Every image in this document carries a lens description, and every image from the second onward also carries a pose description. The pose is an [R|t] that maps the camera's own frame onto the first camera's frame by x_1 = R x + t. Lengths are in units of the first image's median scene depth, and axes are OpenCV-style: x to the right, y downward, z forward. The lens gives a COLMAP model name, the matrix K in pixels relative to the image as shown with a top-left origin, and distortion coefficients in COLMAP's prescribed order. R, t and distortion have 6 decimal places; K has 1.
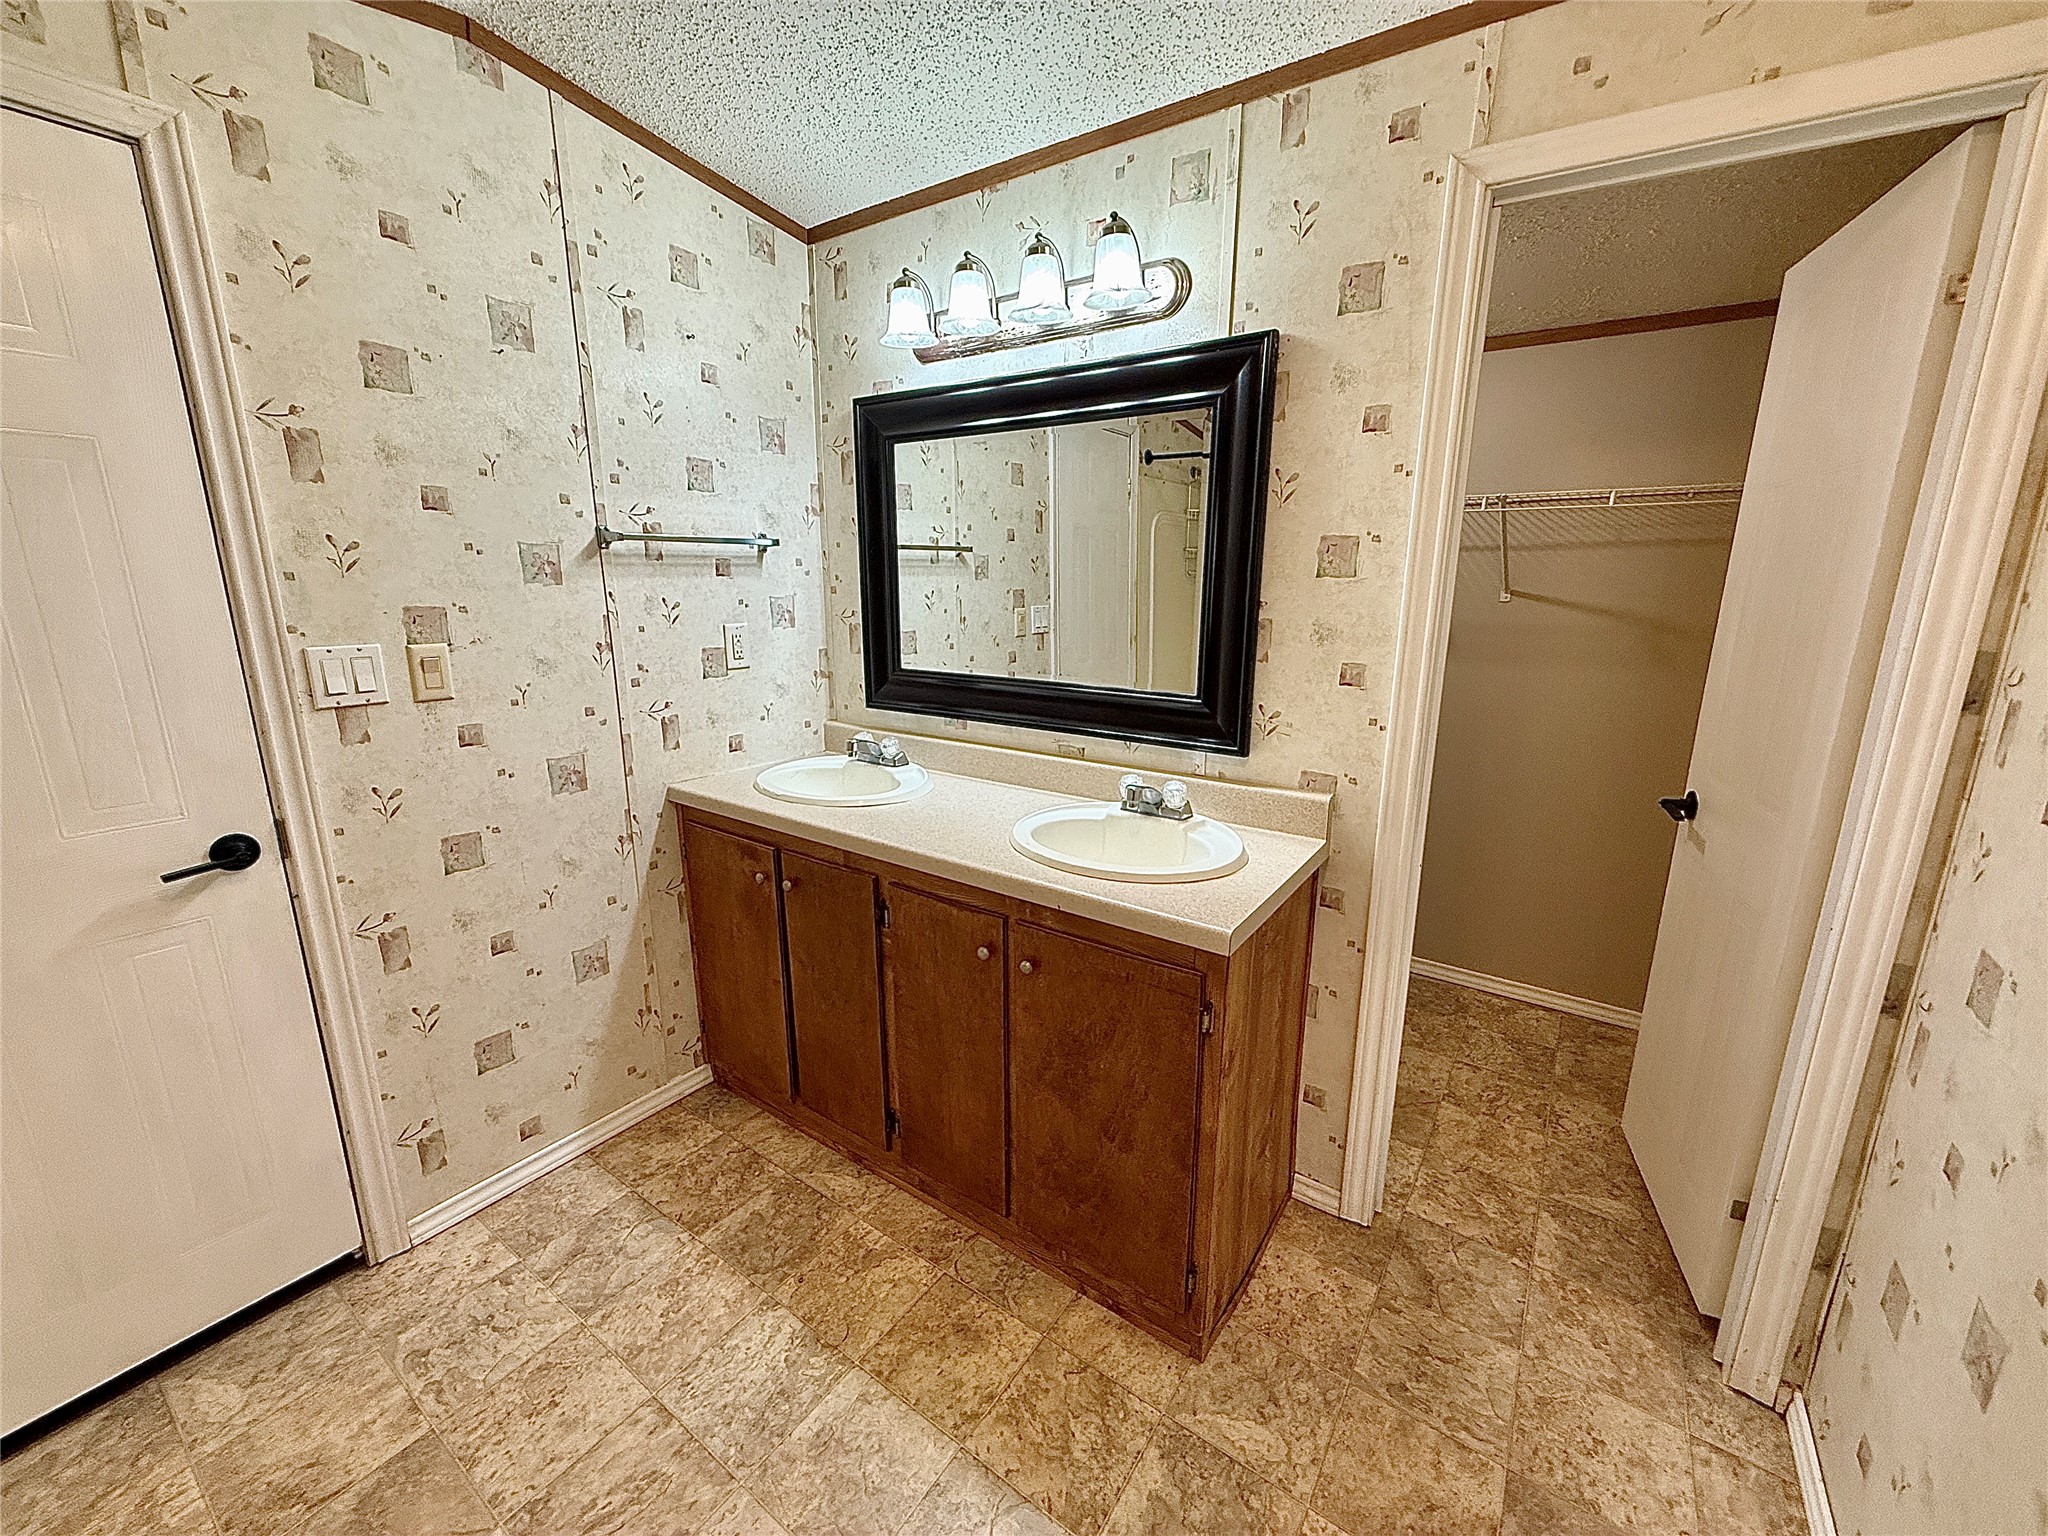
lens RADIAL K [[820.0, 0, 1028.5], [0, 820.0, 770.7], [0, 0, 1]] dist [-0.003411, -0.000540]
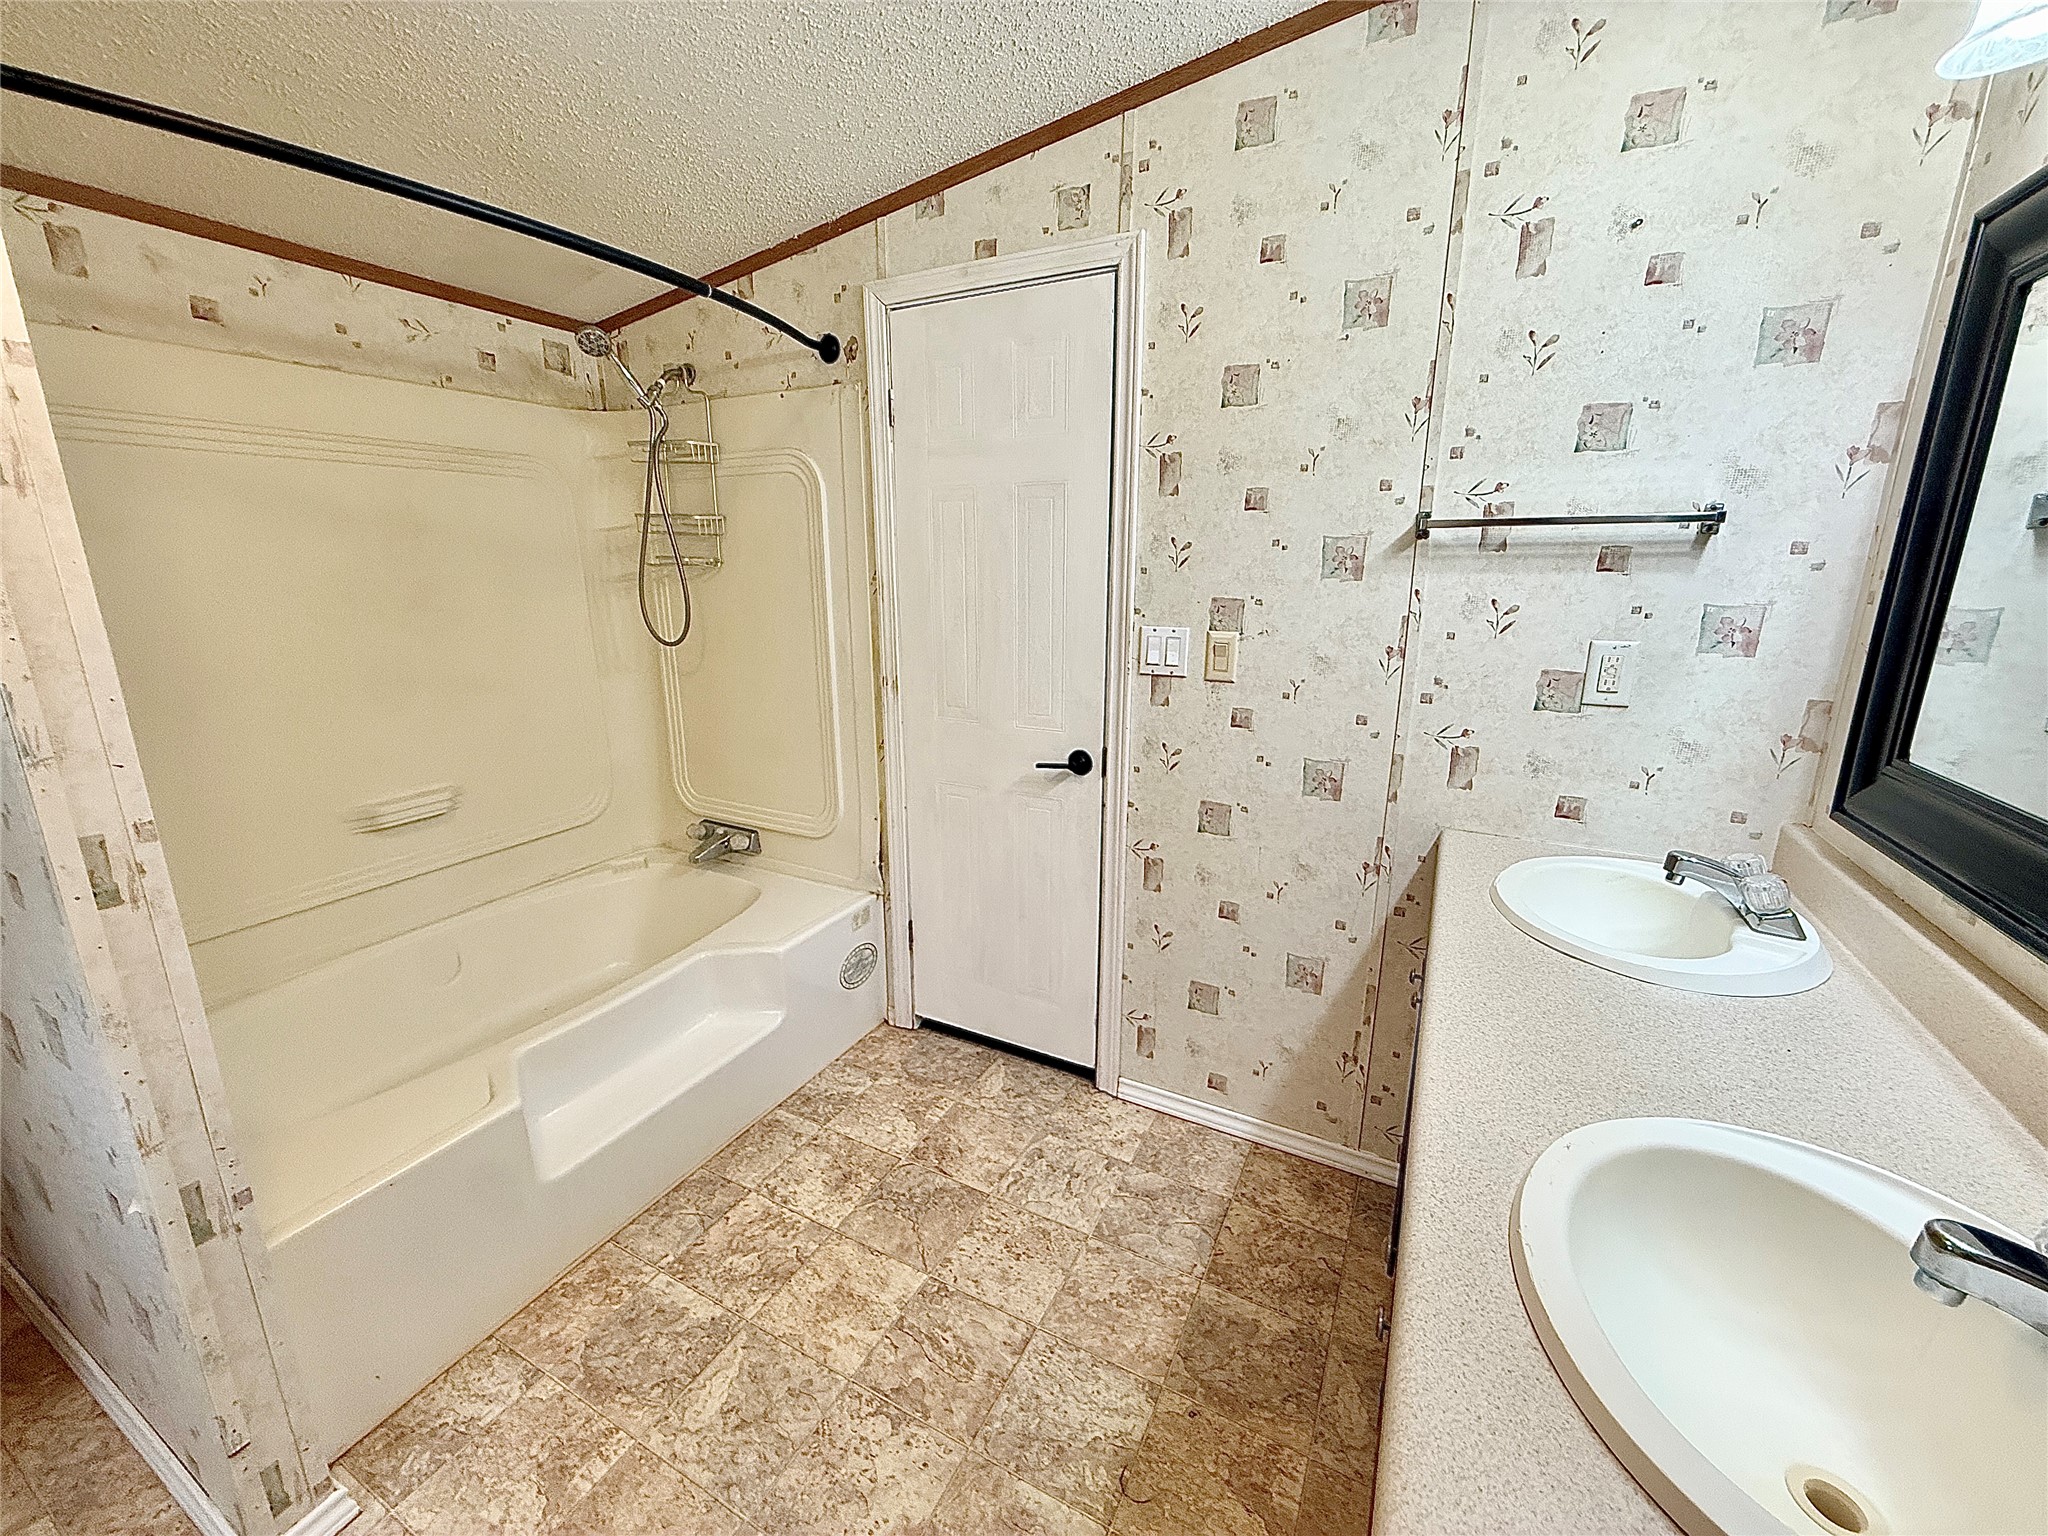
lens RADIAL K [[820.0, 0, 1028.5], [0, 820.0, 770.7], [0, 0, 1]] dist [-0.003411, -0.000540]
pose [[0.110664, 0.235744, -0.965494, 0.342500], [-0.229185, 0.951331, 0.206017, -0.132208], [0.967072, 0.198479, 0.159307, 0.552882]]
